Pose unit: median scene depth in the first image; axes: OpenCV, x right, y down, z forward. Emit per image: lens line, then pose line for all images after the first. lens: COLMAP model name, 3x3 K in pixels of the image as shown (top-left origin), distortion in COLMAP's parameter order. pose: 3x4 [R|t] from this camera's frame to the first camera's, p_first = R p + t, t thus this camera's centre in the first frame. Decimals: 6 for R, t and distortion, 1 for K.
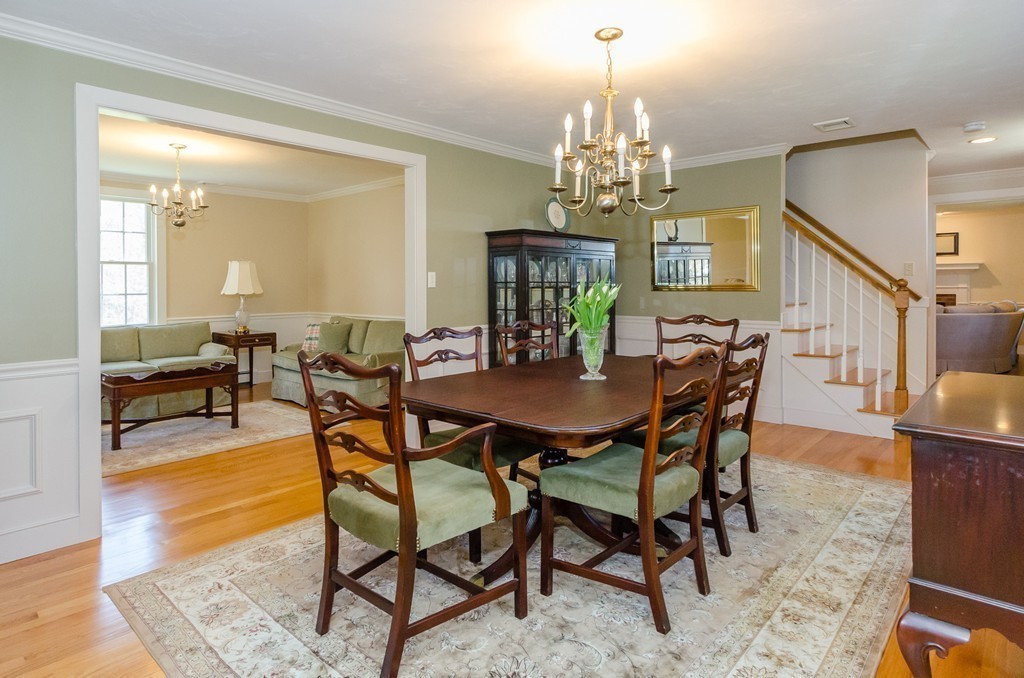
lens RADIAL K [[561.2, 0, 512.8], [0, 561.2, 282.9], [0, 0, 1]] dist [0.000857, -0.000150]
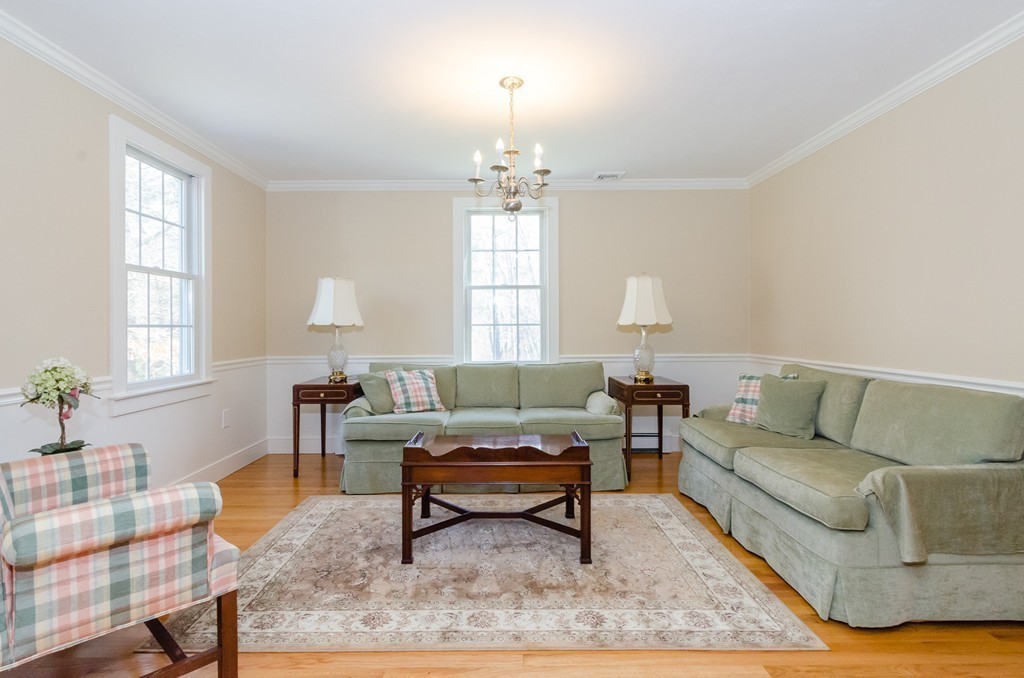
lens RADIAL K [[511.4, 0, 510.0], [0, 511.4, 325.4], [0, 0, 1]] dist [0.000199, 0.000052]
pose [[0.675374, -0.001585, -0.737474, -0.135591], [0.005512, 0.999981, 0.002899, 0.019038], [0.737455, -0.006022, 0.675370, 0.469694]]
